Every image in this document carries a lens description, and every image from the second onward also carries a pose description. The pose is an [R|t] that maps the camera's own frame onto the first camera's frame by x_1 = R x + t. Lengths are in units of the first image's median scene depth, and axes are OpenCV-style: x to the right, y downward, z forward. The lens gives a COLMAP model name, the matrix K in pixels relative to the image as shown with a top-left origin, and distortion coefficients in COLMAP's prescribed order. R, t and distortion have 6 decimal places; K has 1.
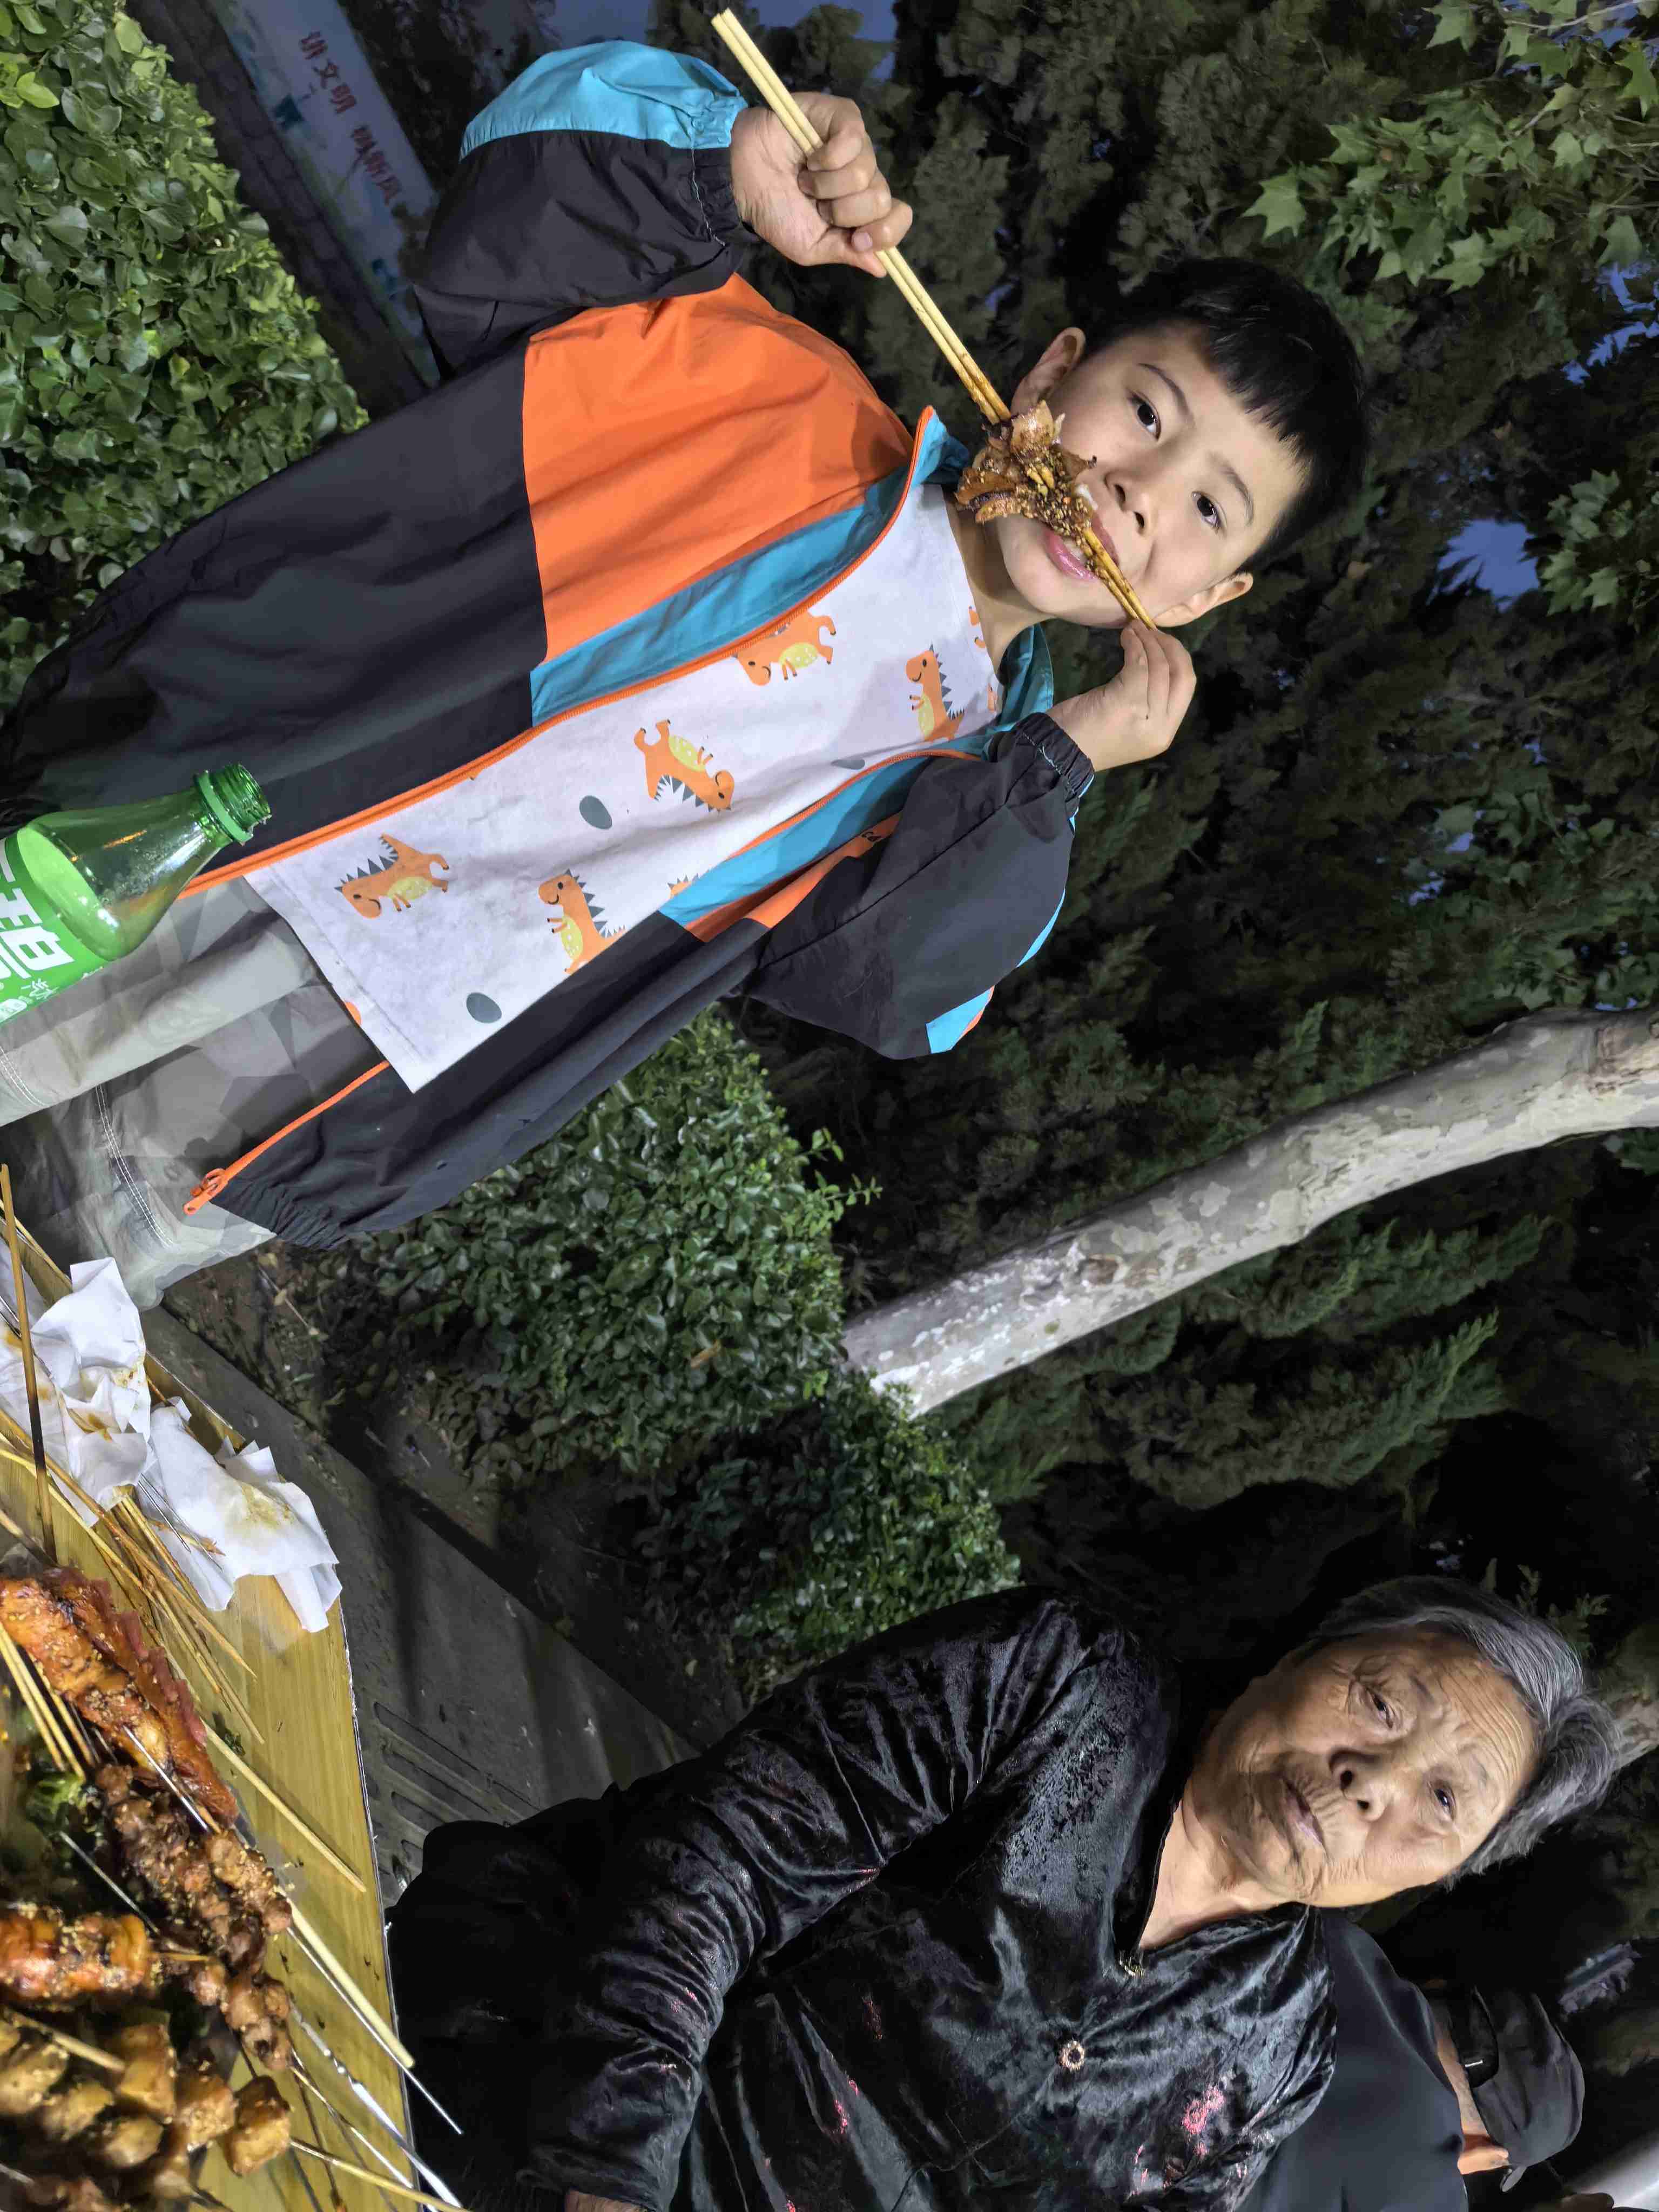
lens RADIAL K [[1743.0, 0, 800.1], [0, 1743.0, 1114.0], [0, 0, 1]] dist [0.056284, -0.080098]
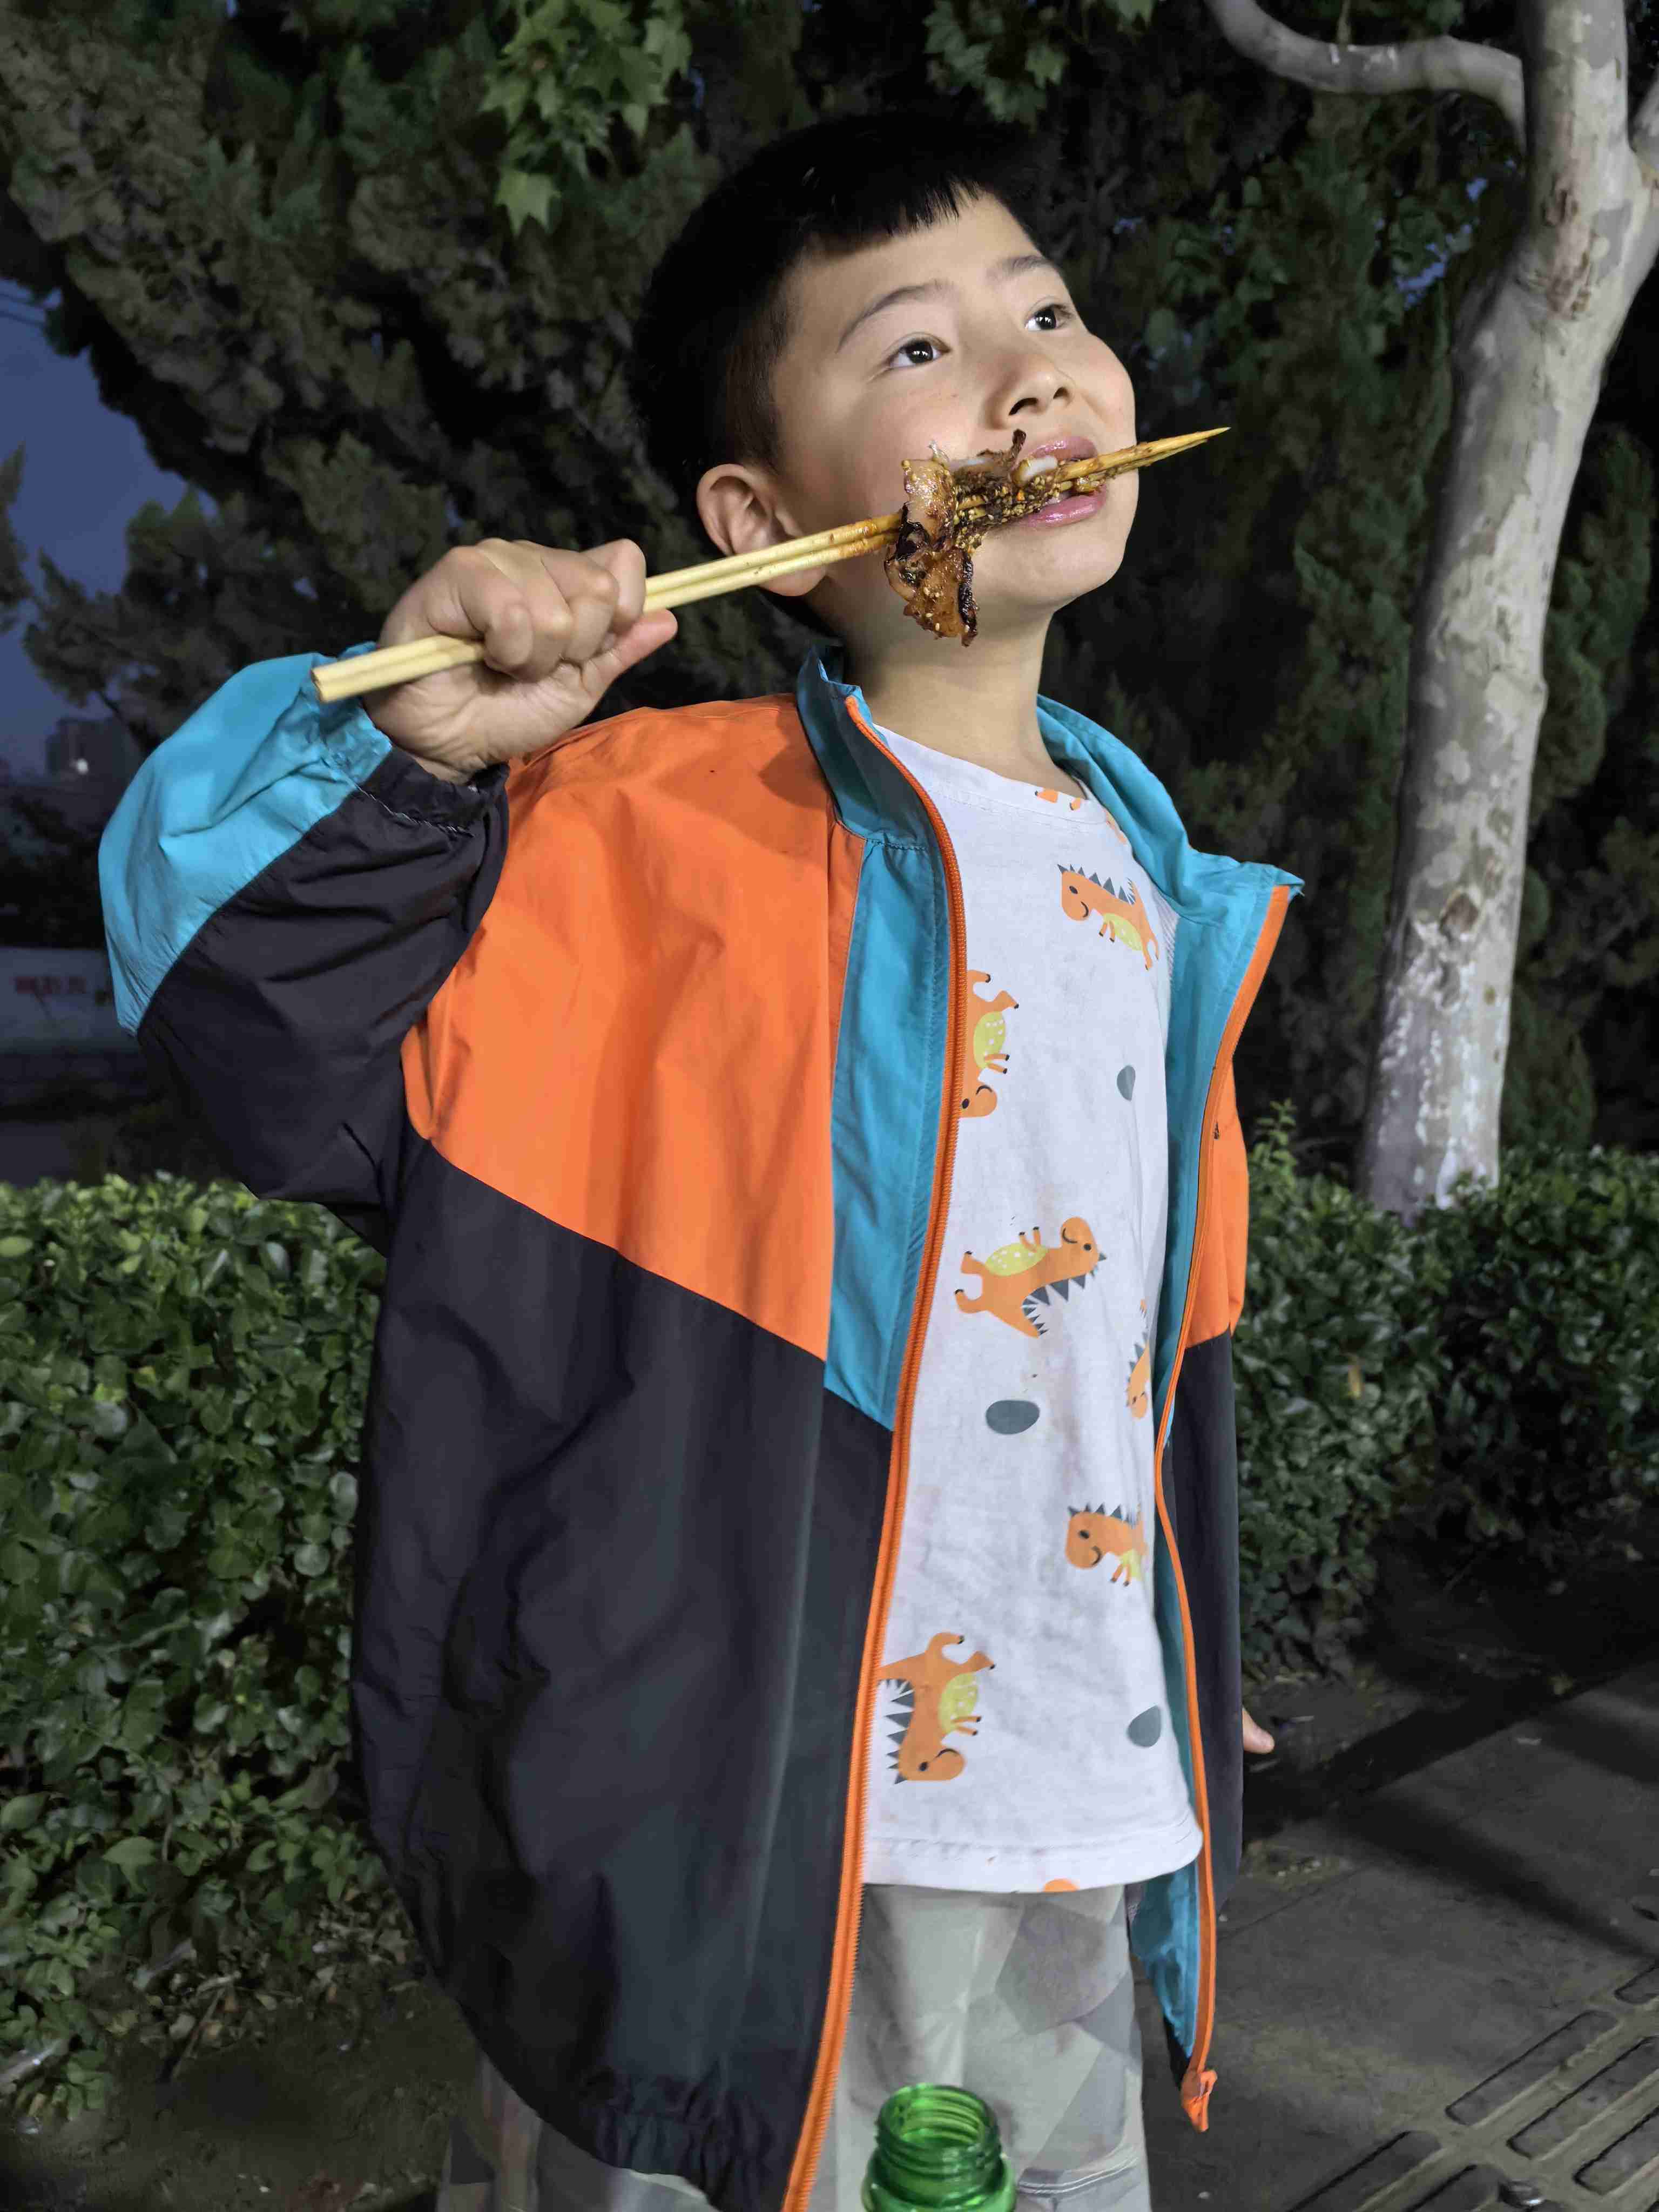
lens RADIAL K [[1743.0, 0, 803.3], [0, 1743.0, 1114.2], [0, 0, 1]] dist [0.056284, -0.080098]
pose [[0.492783, -0.866317, -0.081609, -0.004782], [0.860874, 0.499039, -0.099277, -0.057147], [0.126731, -0.021333, 0.991708, 0.085091]]
